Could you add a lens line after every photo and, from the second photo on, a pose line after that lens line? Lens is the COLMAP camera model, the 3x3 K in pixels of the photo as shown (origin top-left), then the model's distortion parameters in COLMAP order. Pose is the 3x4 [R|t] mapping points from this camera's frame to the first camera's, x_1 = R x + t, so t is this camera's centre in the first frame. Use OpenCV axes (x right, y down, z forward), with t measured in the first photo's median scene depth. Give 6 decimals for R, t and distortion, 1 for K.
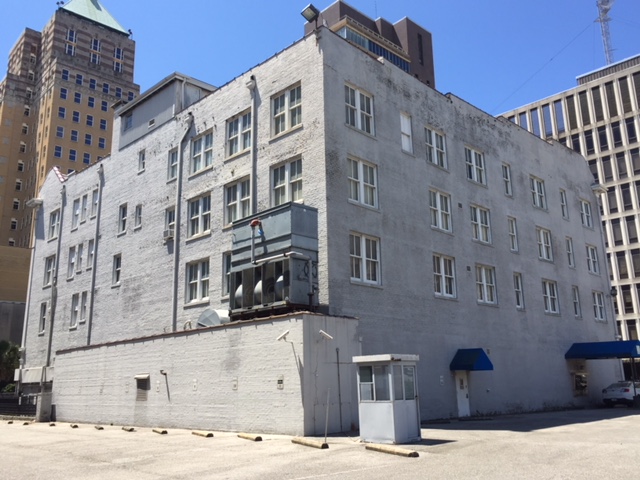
lens RADIAL K [[562.9, 0, 320.3], [0, 562.9, 238.8], [0, 0, 1]] dist [0.055520, -0.074523]
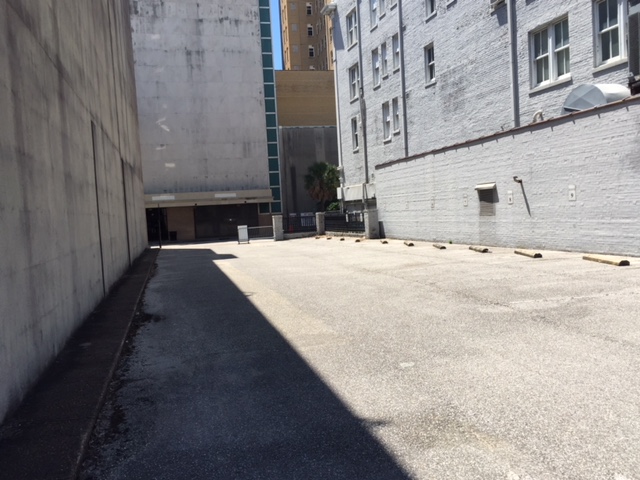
lens RADIAL K [[562.9, 0, 319.3], [0, 562.9, 240.3], [0, 0, 1]] dist [0.055520, -0.074523]
pose [[0.875249, -0.001544, -0.483671, -0.112312], [0.155157, 0.948042, 0.277746, 0.048725], [0.458111, -0.318142, 0.830012, 0.176481]]
